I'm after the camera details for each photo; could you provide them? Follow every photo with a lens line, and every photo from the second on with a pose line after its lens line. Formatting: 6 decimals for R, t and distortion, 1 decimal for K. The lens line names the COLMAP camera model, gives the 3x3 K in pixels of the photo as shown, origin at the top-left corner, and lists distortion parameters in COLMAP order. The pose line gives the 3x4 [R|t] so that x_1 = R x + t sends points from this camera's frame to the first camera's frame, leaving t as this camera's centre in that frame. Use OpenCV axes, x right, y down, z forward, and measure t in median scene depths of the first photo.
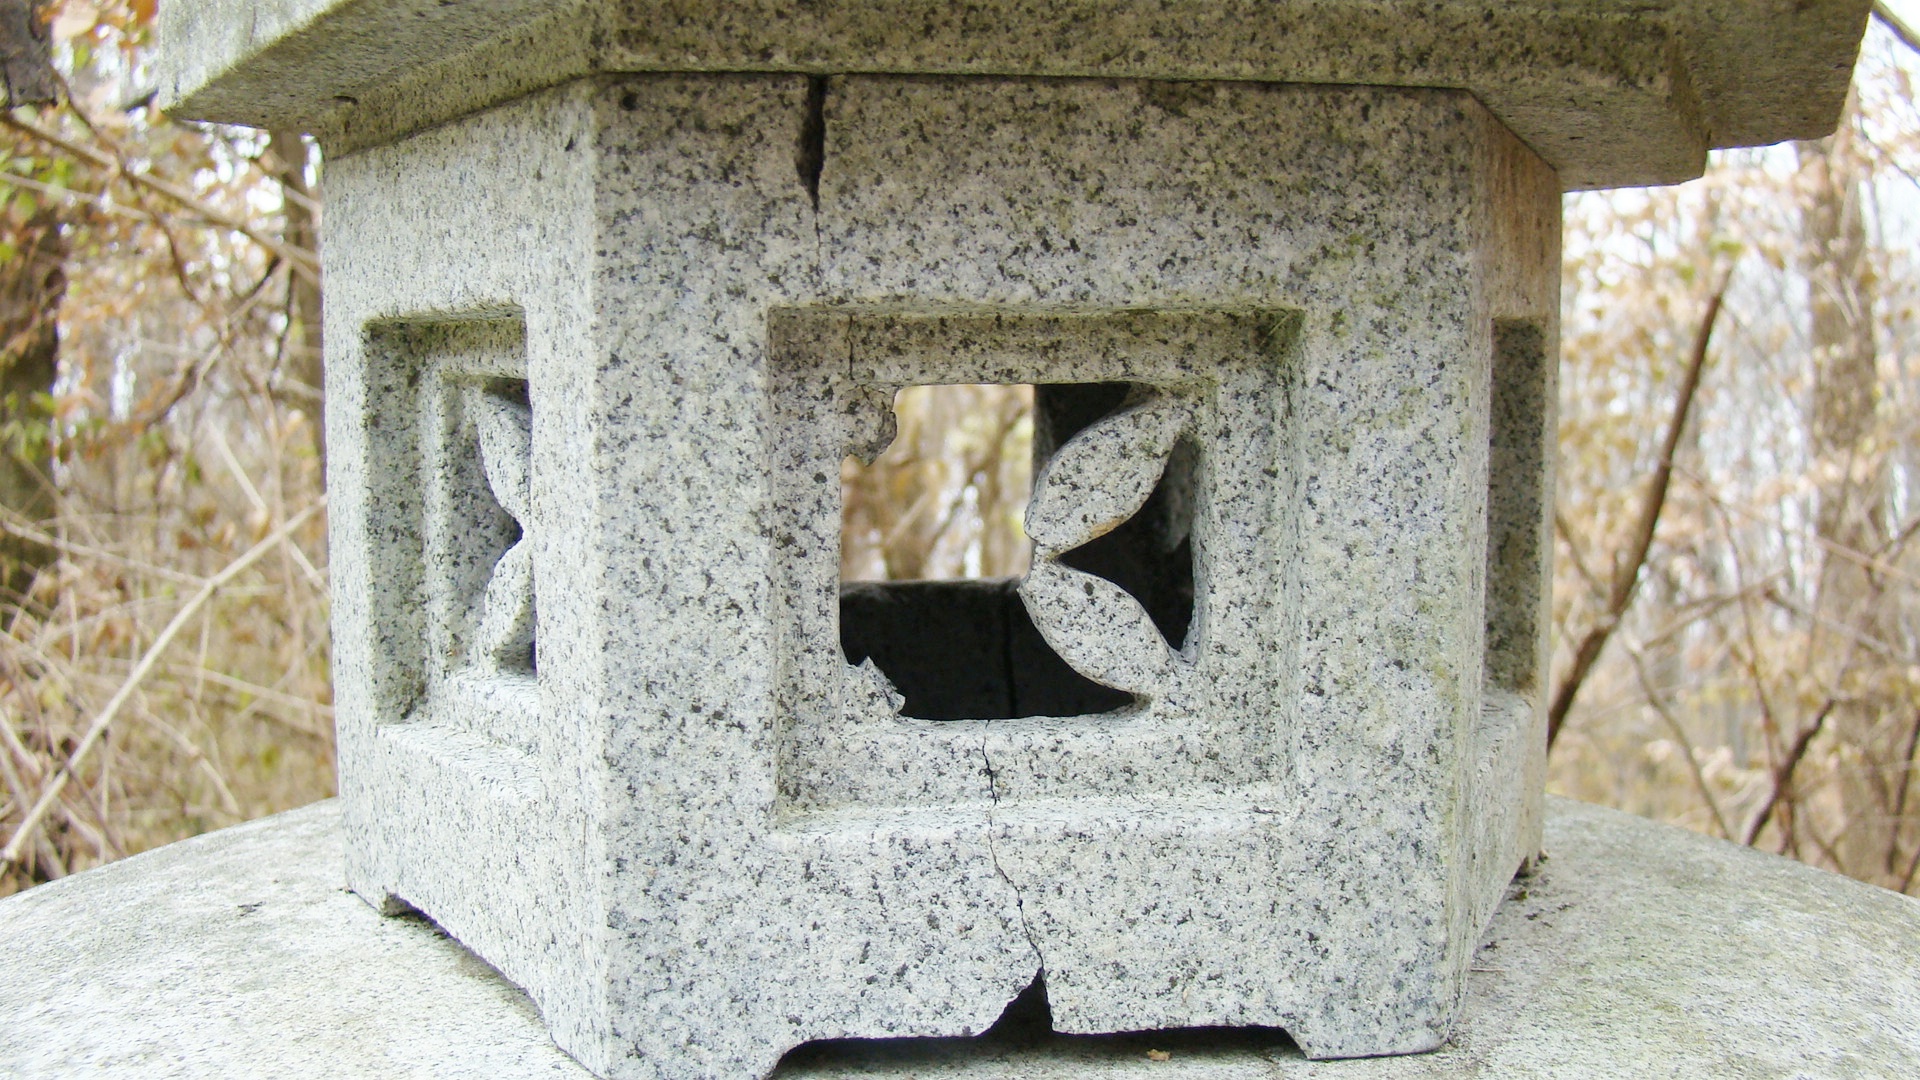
lens RADIAL K [[1875.3, 0, 960.0], [0, 1875.3, 540.0], [0, 0, 1]] dist [-0.157172, -0.002700]
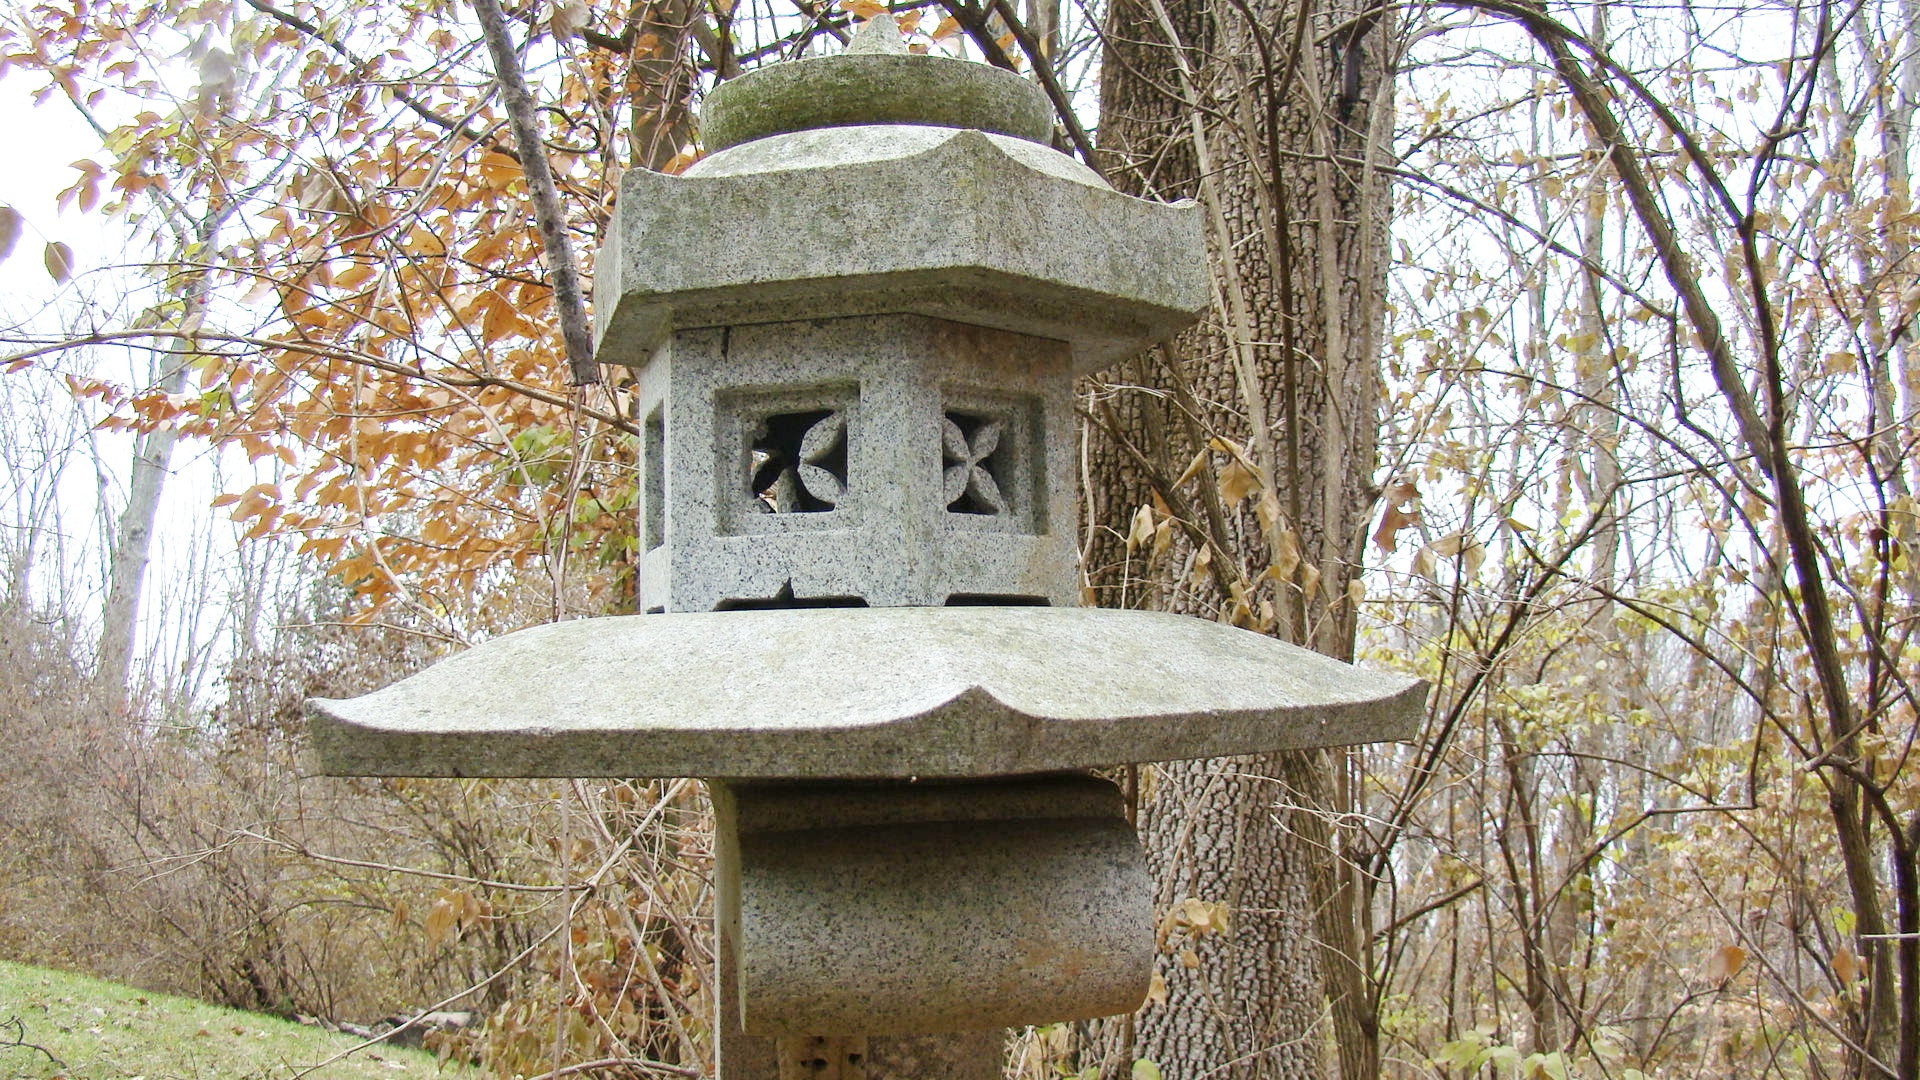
lens RADIAL K [[1875.3, 0, 960.0], [0, 1875.3, 540.0], [0, 0, 1]] dist [-0.157172, -0.002700]
pose [[0.937441, -0.048536, -0.344744, 1.495704], [-0.014317, 0.984022, -0.177469, 0.756943], [0.347849, 0.171302, 0.921768, -2.016951]]
